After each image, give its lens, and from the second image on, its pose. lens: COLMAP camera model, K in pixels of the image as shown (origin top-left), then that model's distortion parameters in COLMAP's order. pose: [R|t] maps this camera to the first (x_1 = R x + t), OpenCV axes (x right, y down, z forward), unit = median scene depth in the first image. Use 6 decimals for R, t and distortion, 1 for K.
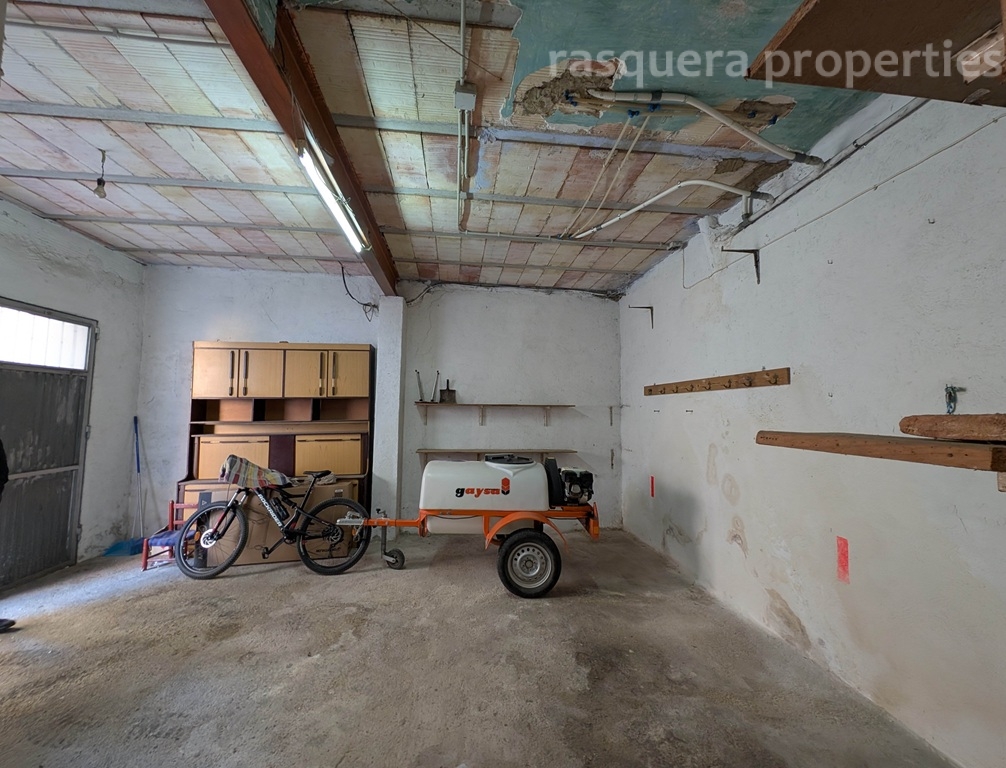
lens RADIAL K [[387.1, 0, 499.3], [0, 387.1, 382.7], [0, 0, 1]] dist [0.004255, -0.000063]
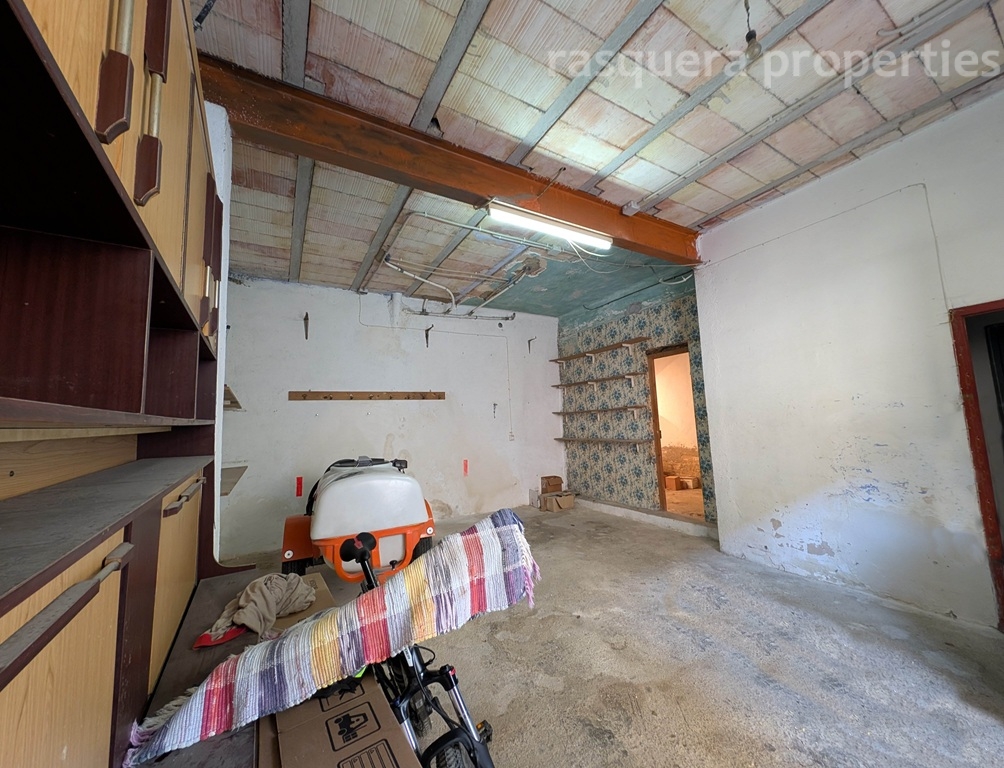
lens RADIAL K [[386.3, 0, 499.1], [0, 386.3, 382.4], [0, 0, 1]] dist [0.004255, -0.000063]
pose [[-0.407820, 0.104186, 0.907099, -1.179846], [-0.030782, 0.991335, -0.127700, 0.151819], [-0.912543, -0.080000, -0.401079, 1.370509]]
